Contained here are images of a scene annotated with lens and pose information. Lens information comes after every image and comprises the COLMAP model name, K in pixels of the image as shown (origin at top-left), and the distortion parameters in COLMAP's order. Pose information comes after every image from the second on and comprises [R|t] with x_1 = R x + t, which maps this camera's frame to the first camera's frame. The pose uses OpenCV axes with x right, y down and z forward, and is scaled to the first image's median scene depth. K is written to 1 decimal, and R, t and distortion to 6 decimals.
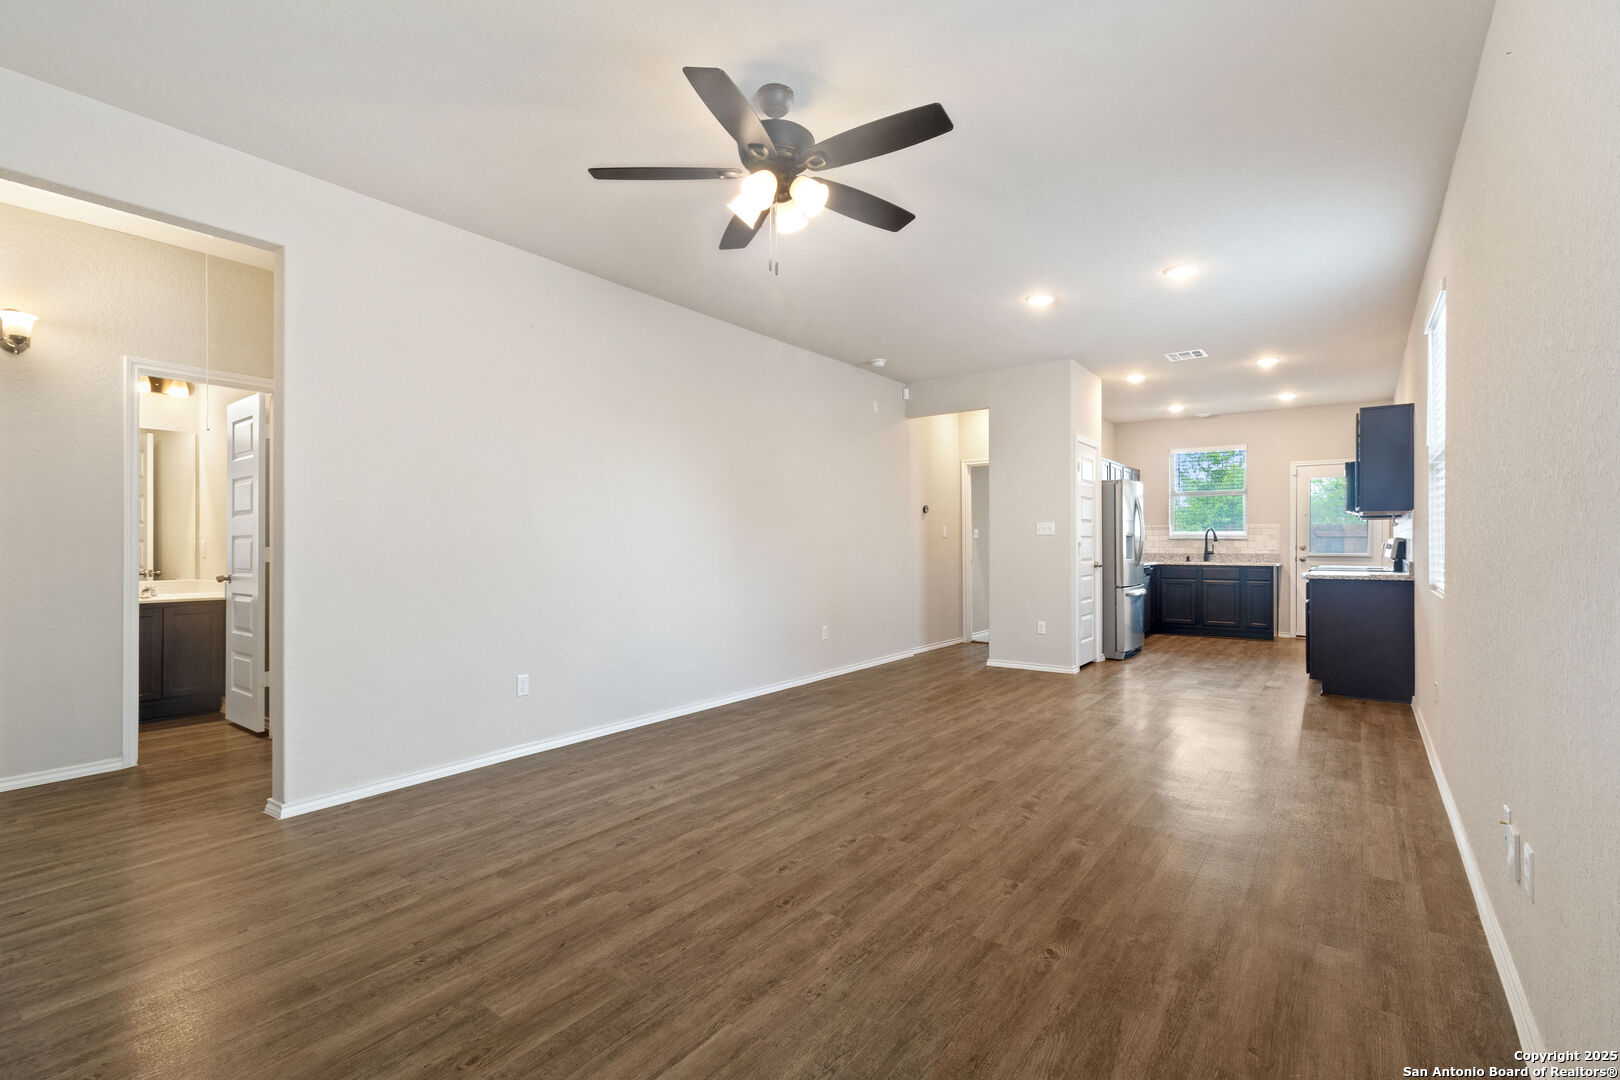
lens RADIAL K [[744.7, 0, 799.8], [0, 744.7, 552.5], [0, 0, 1]] dist [0.003065, 0.000579]
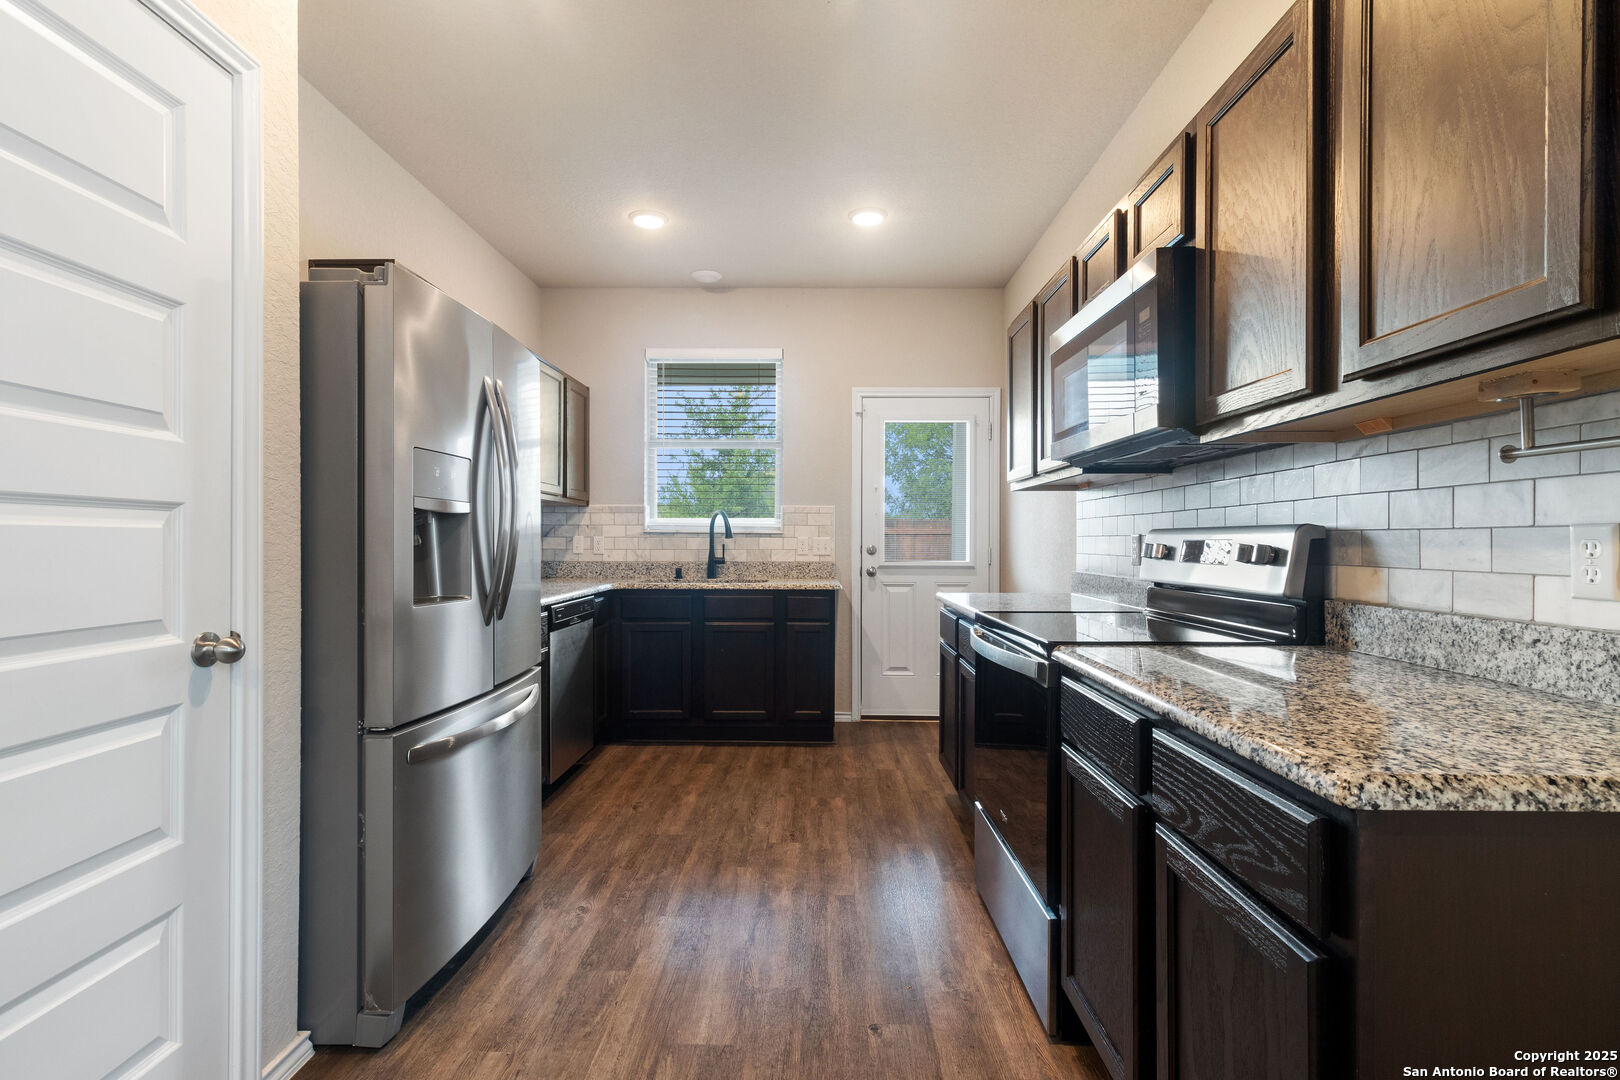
lens RADIAL K [[744.7, 0, 810.3], [0, 744.7, 545.3], [0, 0, 1]] dist [0.003065, 0.000579]
pose [[0.807398, 0.001059, 0.590006, 0.815902], [0.003045, 0.999978, -0.005962, -0.017917], [-0.589999, 0.006610, 0.807377, 1.497381]]
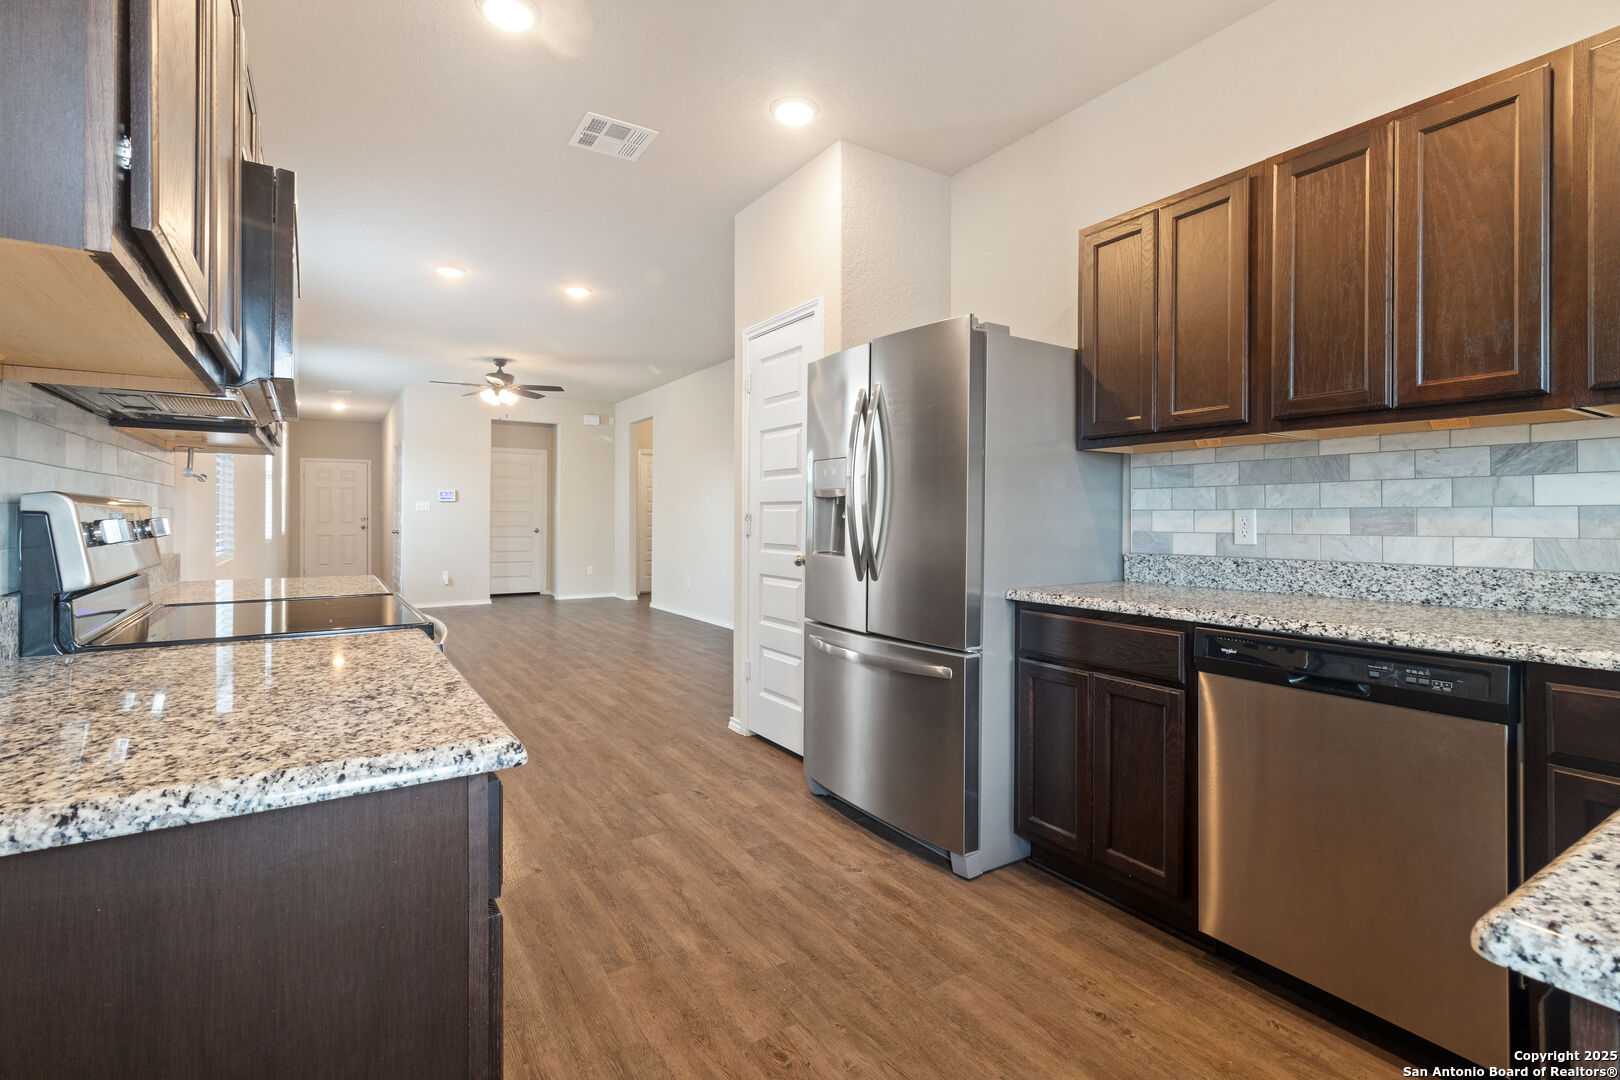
lens RADIAL K [[744.7, 0, 799.8], [0, 744.7, 525.8], [0, 0, 1]] dist [0.003065, 0.000579]
pose [[-0.354541, 0.014206, -0.934933, 1.690169], [-0.010704, 0.999757, 0.019250, -0.029870], [0.934979, 0.016832, -0.354303, 2.334162]]
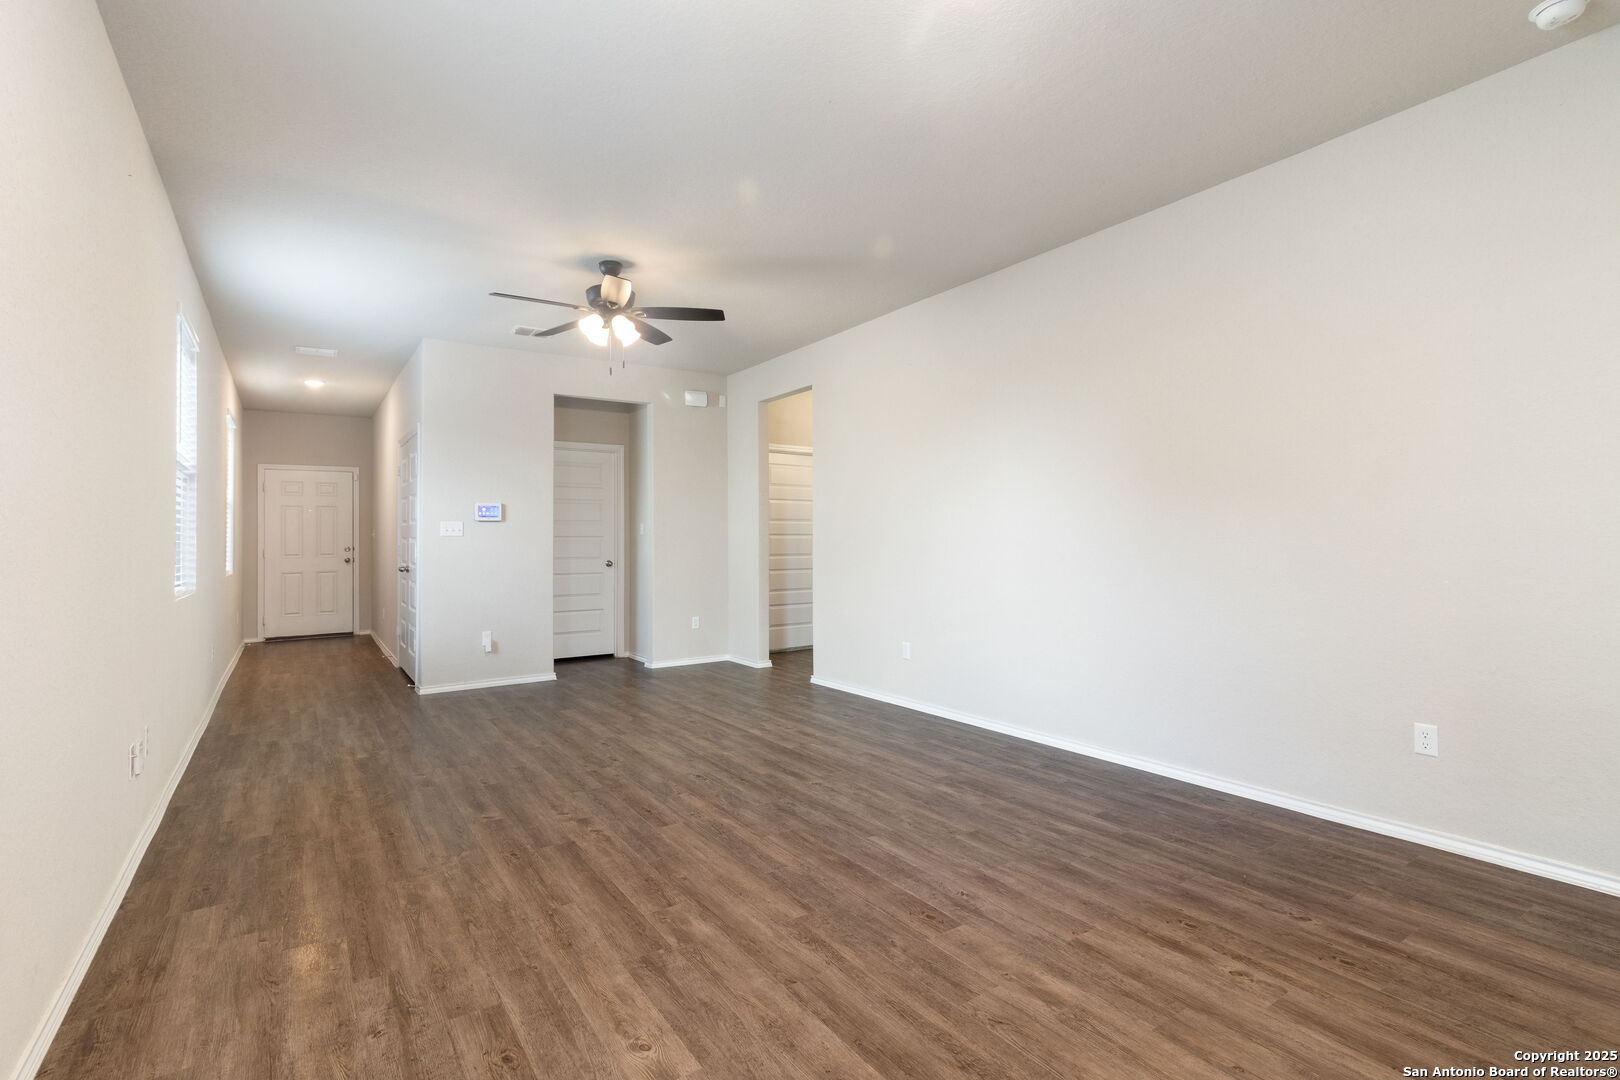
lens RADIAL K [[767.4, 0, 799.9], [0, 767.4, 528.8], [0, 0, 1]] dist [0.019860, -0.000378]
pose [[-0.342656, -0.007053, -0.939434, 1.022776], [0.001060, 0.999968, -0.007894, -0.019043], [0.939460, -0.003701, -0.342638, 1.440864]]
